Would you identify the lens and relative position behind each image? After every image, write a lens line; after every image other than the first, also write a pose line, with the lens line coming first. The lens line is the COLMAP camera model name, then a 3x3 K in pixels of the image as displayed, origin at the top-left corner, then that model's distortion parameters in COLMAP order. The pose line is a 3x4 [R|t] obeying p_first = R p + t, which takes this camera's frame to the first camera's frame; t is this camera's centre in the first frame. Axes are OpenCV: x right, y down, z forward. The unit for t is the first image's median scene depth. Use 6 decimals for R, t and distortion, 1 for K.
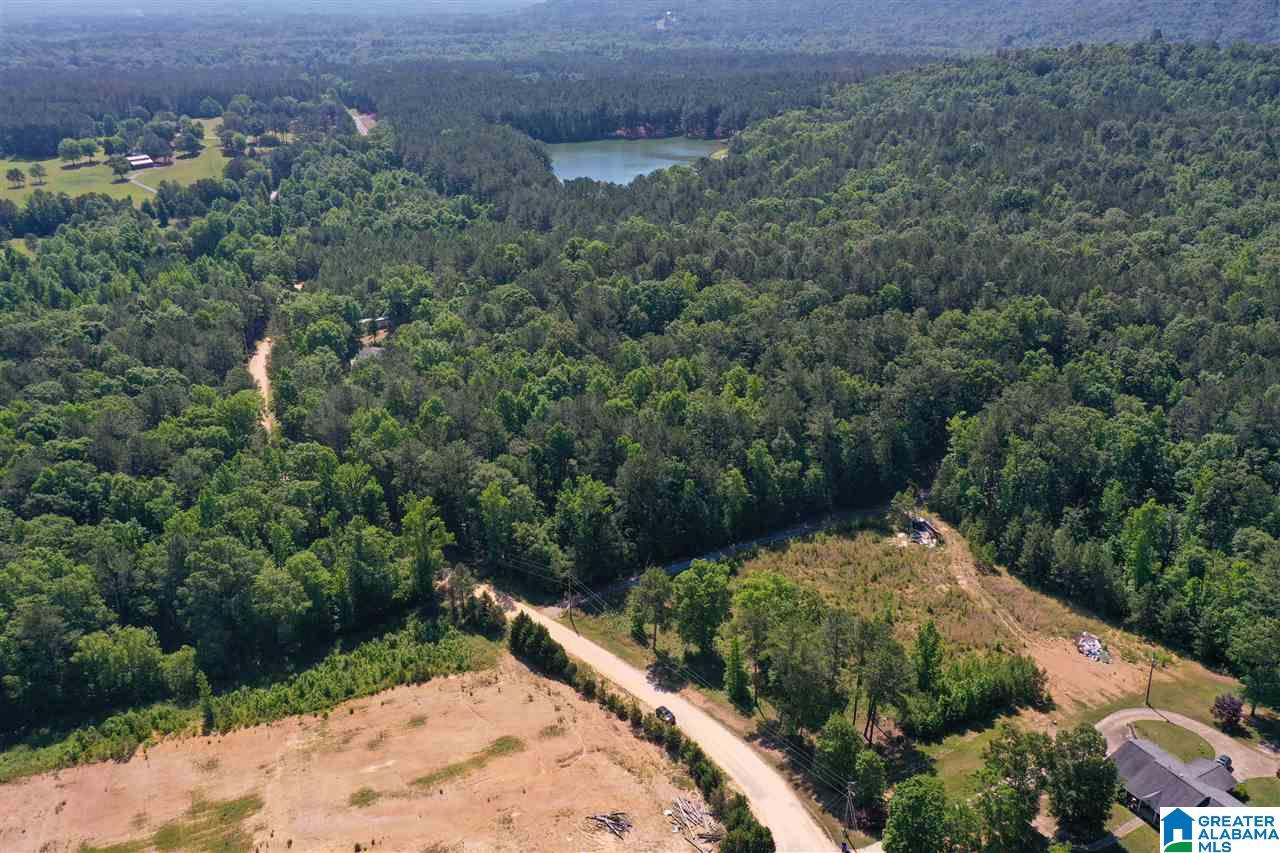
lens RADIAL K [[1009.0, 0, 640.0], [0, 1009.0, 426.5], [0, 0, 1]] dist [0.010318, 0.000440]
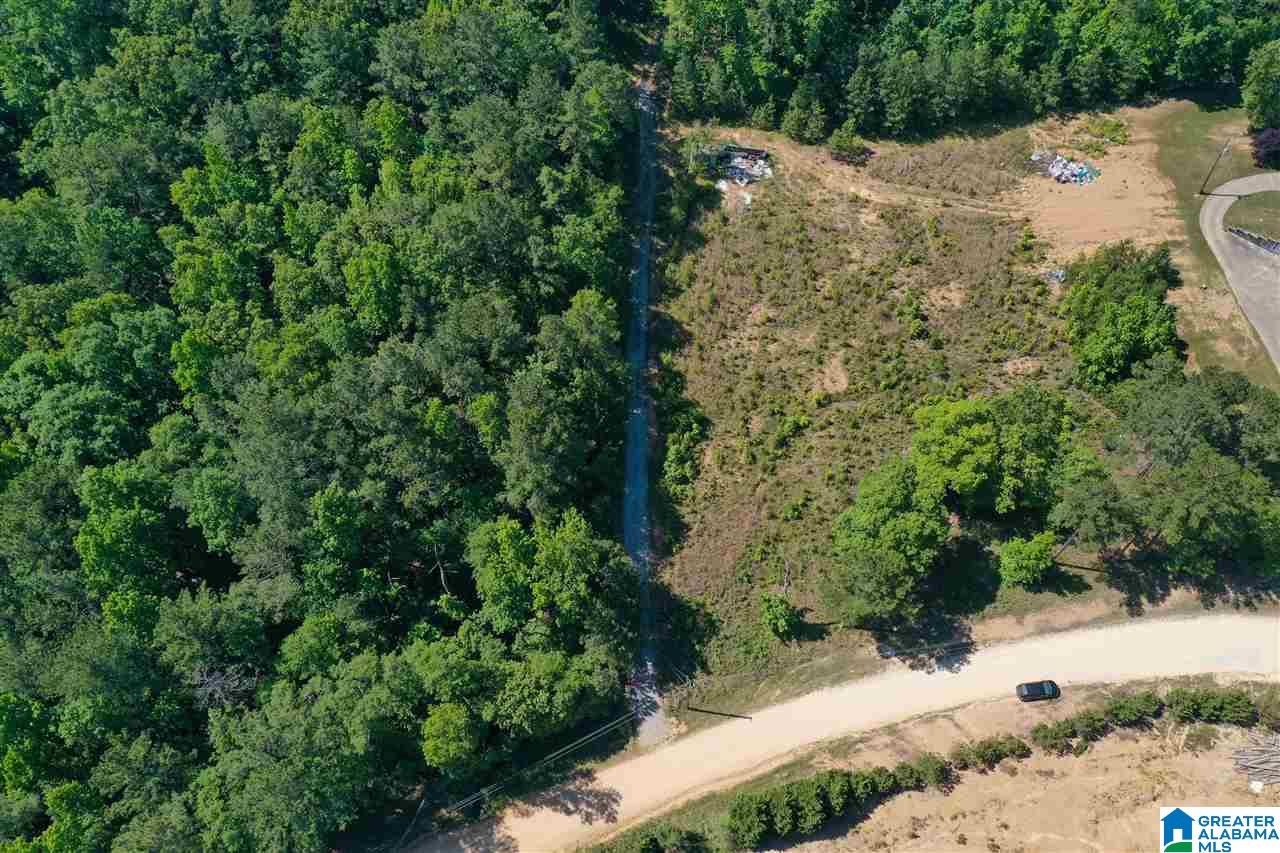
lens RADIAL K [[1014.1, 0, 643.1], [0, 1014.1, 413.5], [0, 0, 1]] dist [0.009801, 0.000994]
pose [[0.448331, -0.760781, 0.469267, -0.208969], [0.359515, 0.634122, 0.684571, -0.295009], [-0.818381, -0.138206, 0.557809, 0.691126]]
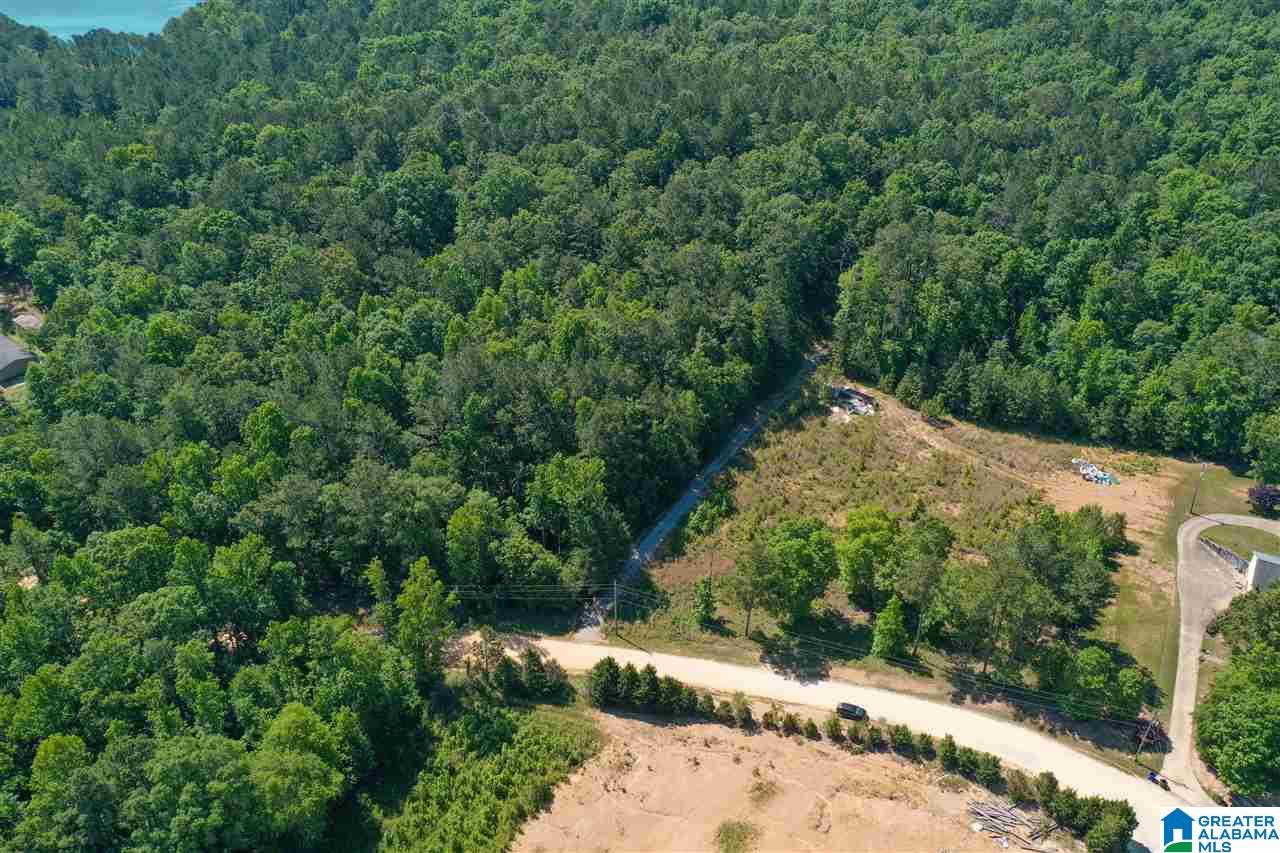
lens RADIAL K [[1014.1, 0, 643.1], [0, 1014.1, 413.5], [0, 0, 1]] dist [0.009801, 0.000994]
pose [[0.833789, -0.281494, 0.474928, -0.361542], [0.200980, 0.955984, 0.213778, -0.134825], [-0.514201, -0.082795, 0.853664, 0.307387]]
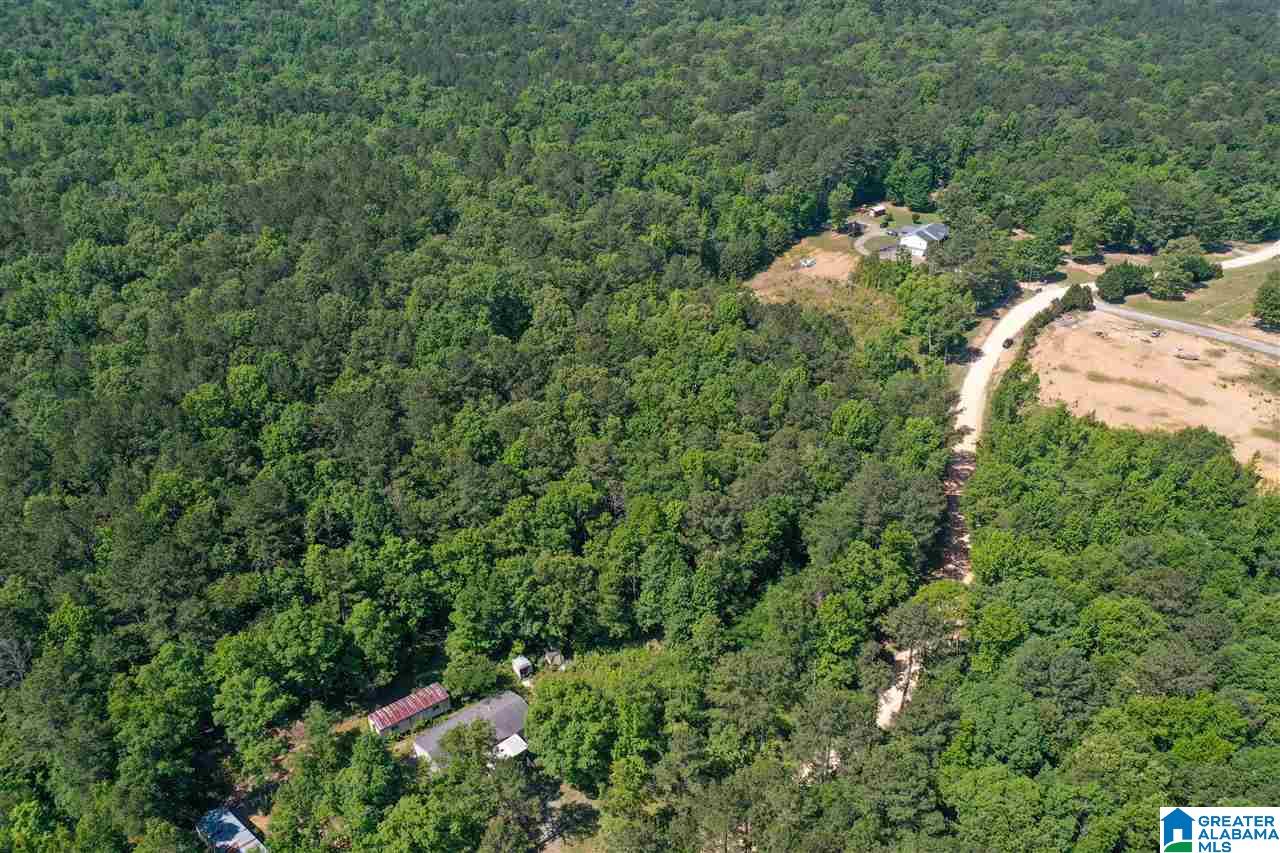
lens RADIAL K [[1014.1, 0, 643.1], [0, 1014.1, 413.5], [0, 0, 1]] dist [0.009801, 0.000994]
pose [[-0.381044, -0.416216, 0.825572, -0.921088], [0.376517, 0.745682, 0.549721, -0.602428], [-0.844417, 0.520310, -0.127425, 1.409728]]
